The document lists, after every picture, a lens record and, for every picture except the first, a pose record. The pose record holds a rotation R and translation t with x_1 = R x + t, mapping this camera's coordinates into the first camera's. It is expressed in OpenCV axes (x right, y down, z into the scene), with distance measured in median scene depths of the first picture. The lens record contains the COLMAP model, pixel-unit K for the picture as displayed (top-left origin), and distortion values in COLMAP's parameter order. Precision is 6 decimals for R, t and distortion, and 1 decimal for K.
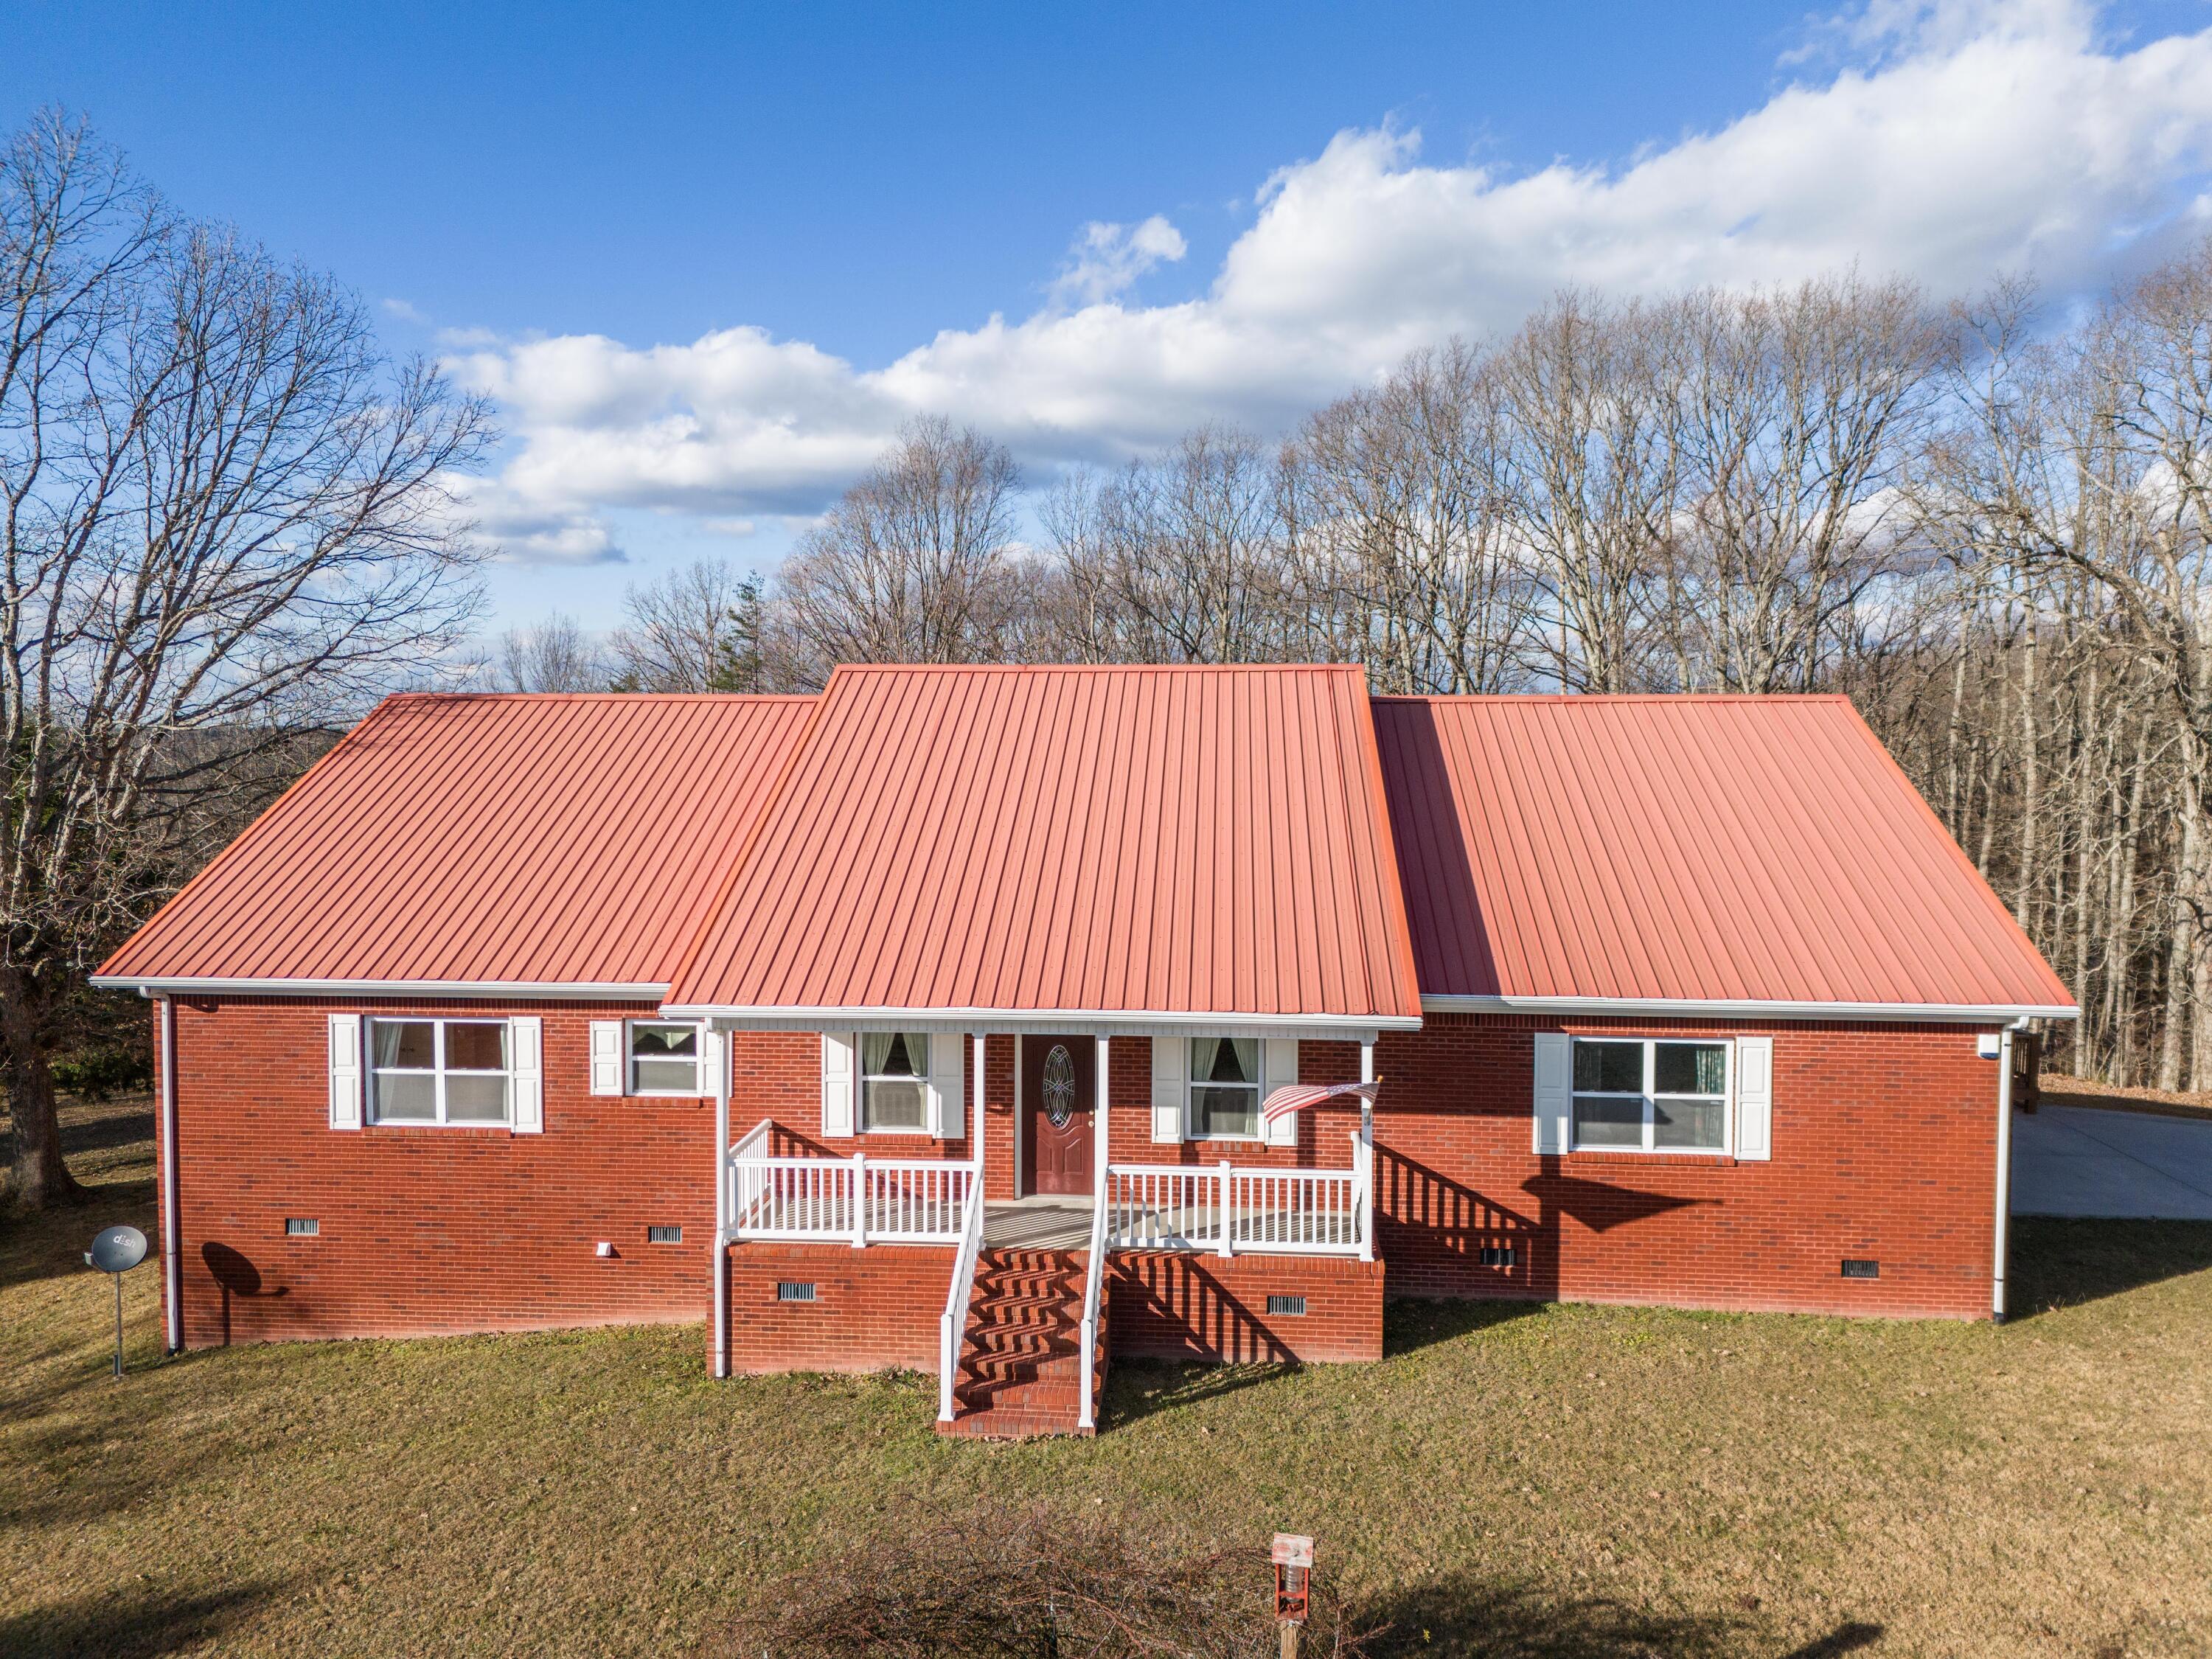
lens RADIAL K [[1563.4, 0, 1095.6], [0, 1563.4, 814.3], [0, 0, 1]] dist [-0.000632, -0.003728]
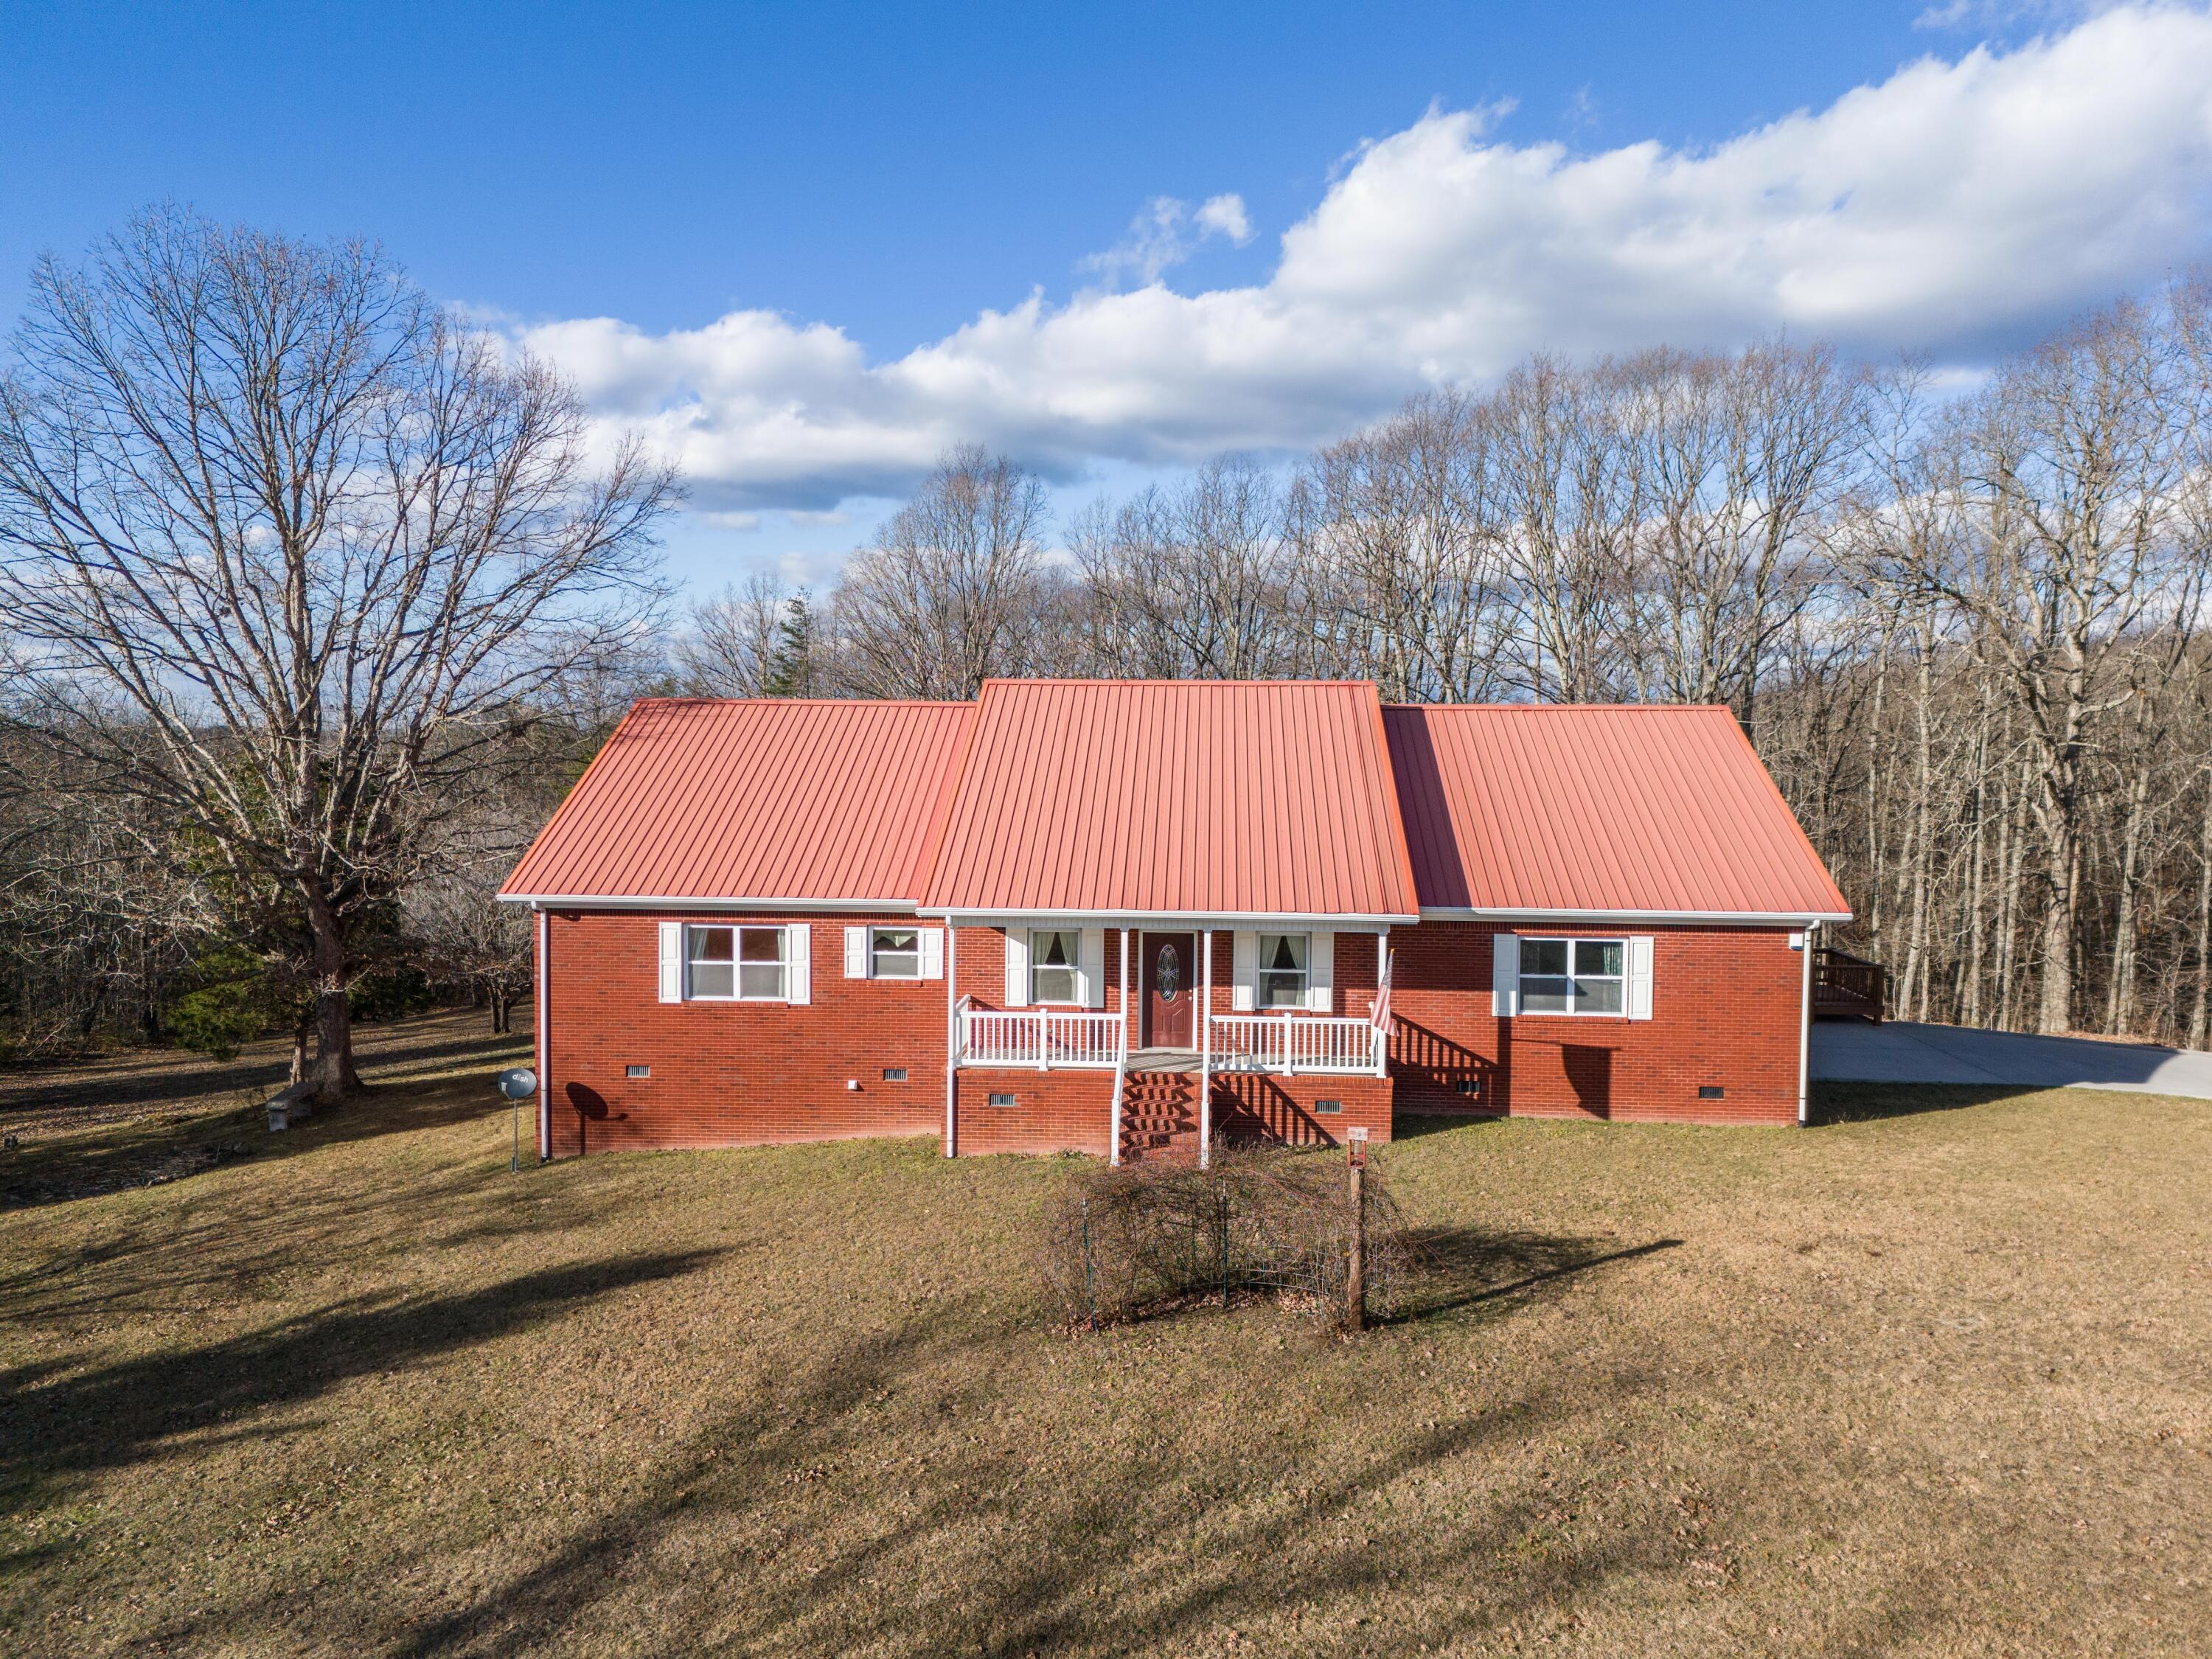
lens RADIAL K [[1619.2, 0, 1106.0], [0, 1619.2, 829.5], [0, 0, 1]] dist [0.003538, 0.000400]
pose [[0.999796, 0.004097, 0.019779, -0.115497], [-0.004164, 0.999986, 0.003330, 0.037876], [-0.019766, -0.003412, 0.999799, -0.518529]]
